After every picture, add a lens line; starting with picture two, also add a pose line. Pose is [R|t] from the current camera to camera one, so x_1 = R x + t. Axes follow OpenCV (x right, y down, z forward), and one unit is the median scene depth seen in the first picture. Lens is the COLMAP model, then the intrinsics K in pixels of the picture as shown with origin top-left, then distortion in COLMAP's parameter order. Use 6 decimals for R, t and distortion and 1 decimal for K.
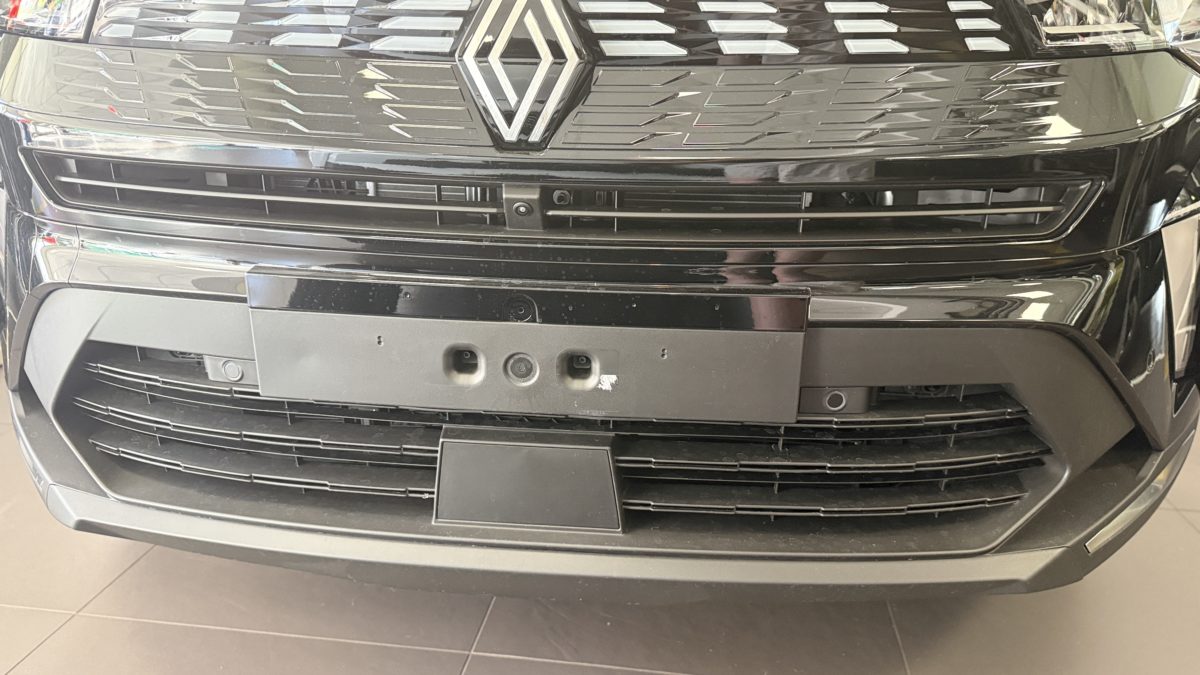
lens RADIAL K [[832.3, 0, 600.0], [0, 832.3, 337.5], [0, 0, 1]] dist [0.005979, 0.000679]
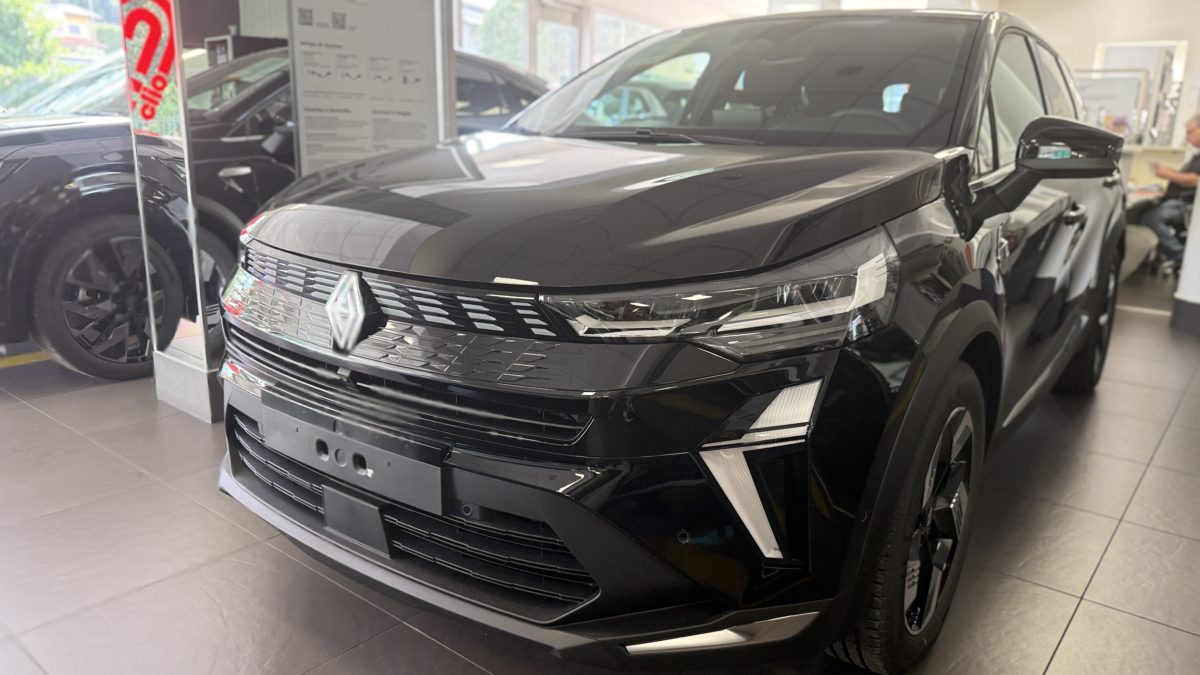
lens RADIAL K [[832.3, 0, 600.0], [0, 832.3, 337.5], [0, 0, 1]] dist [0.005979, 0.000679]
pose [[0.867406, 0.134302, -0.479134, 1.342239], [-0.174785, 0.983766, -0.040673, -0.269292], [0.465893, 0.119026, 0.876799, -0.486214]]
